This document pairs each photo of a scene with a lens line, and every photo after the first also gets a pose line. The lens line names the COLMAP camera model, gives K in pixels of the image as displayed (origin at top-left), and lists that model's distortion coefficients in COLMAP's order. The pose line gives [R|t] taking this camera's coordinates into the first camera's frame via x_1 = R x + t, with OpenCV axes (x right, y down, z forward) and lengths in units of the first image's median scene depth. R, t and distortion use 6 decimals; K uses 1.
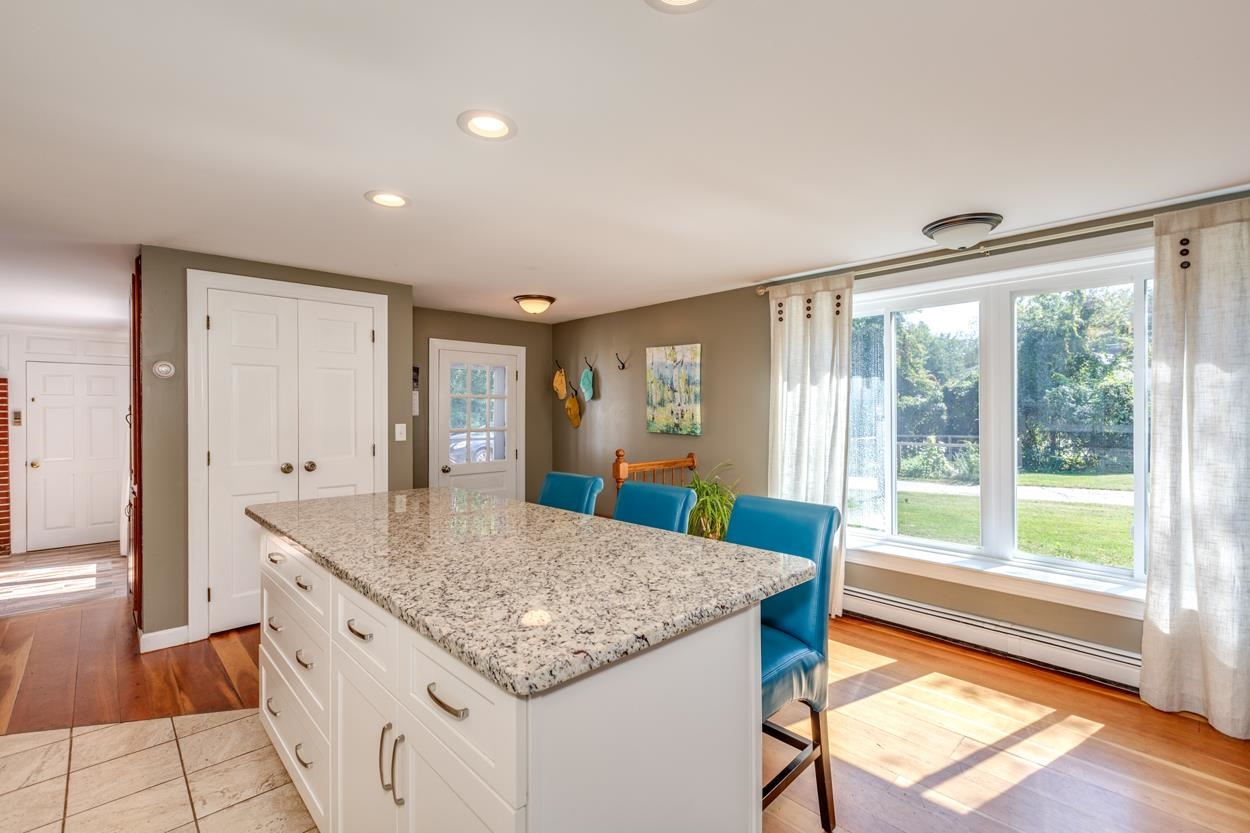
lens RADIAL K [[551.8, 0, 627.4], [0, 551.8, 413.3], [0, 0, 1]] dist [-0.000228, 0.000015]
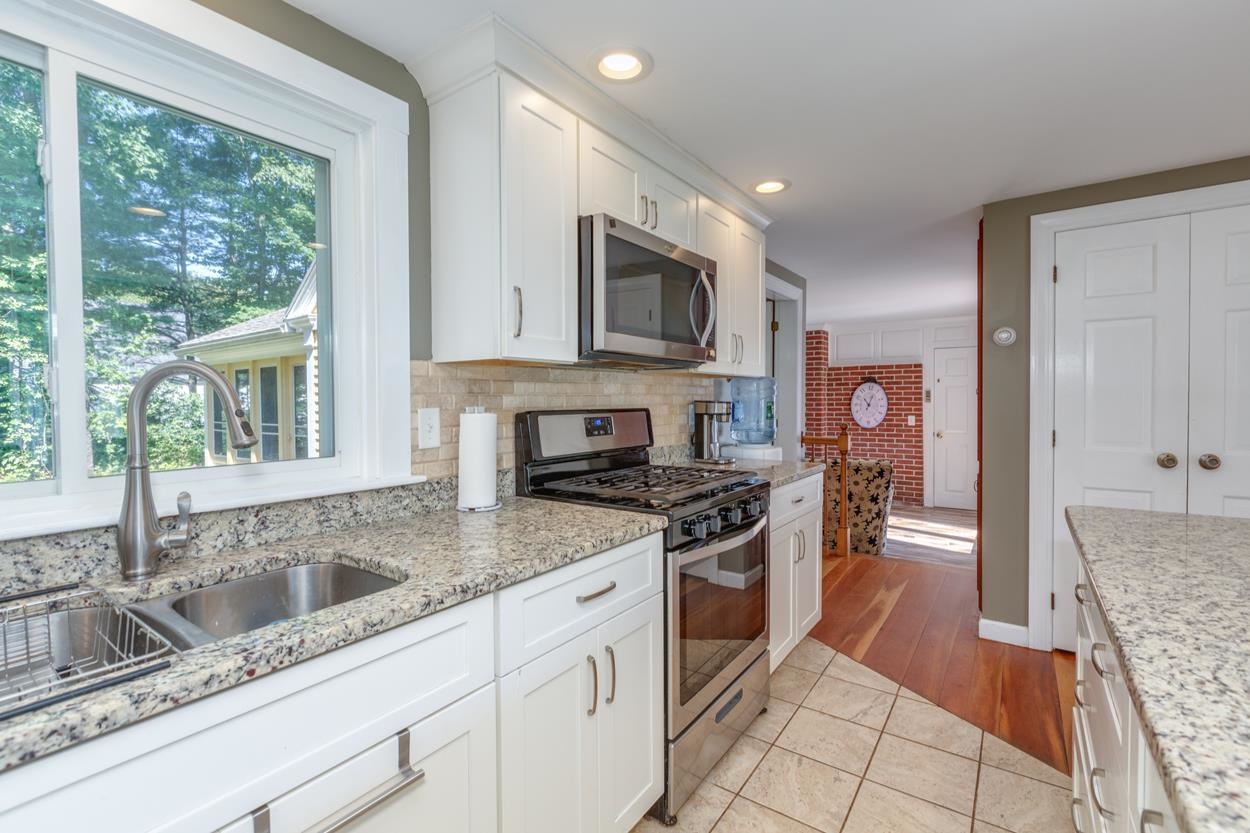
lens RADIAL K [[551.8, 0, 624.5], [0, 551.8, 411.6], [0, 0, 1]] dist [-0.000228, 0.000015]
pose [[0.186509, 0.021318, -0.982222, -0.065170], [0.008099, 0.999697, 0.023235, 0.017346], [0.982420, -0.012289, 0.186280, 0.213415]]
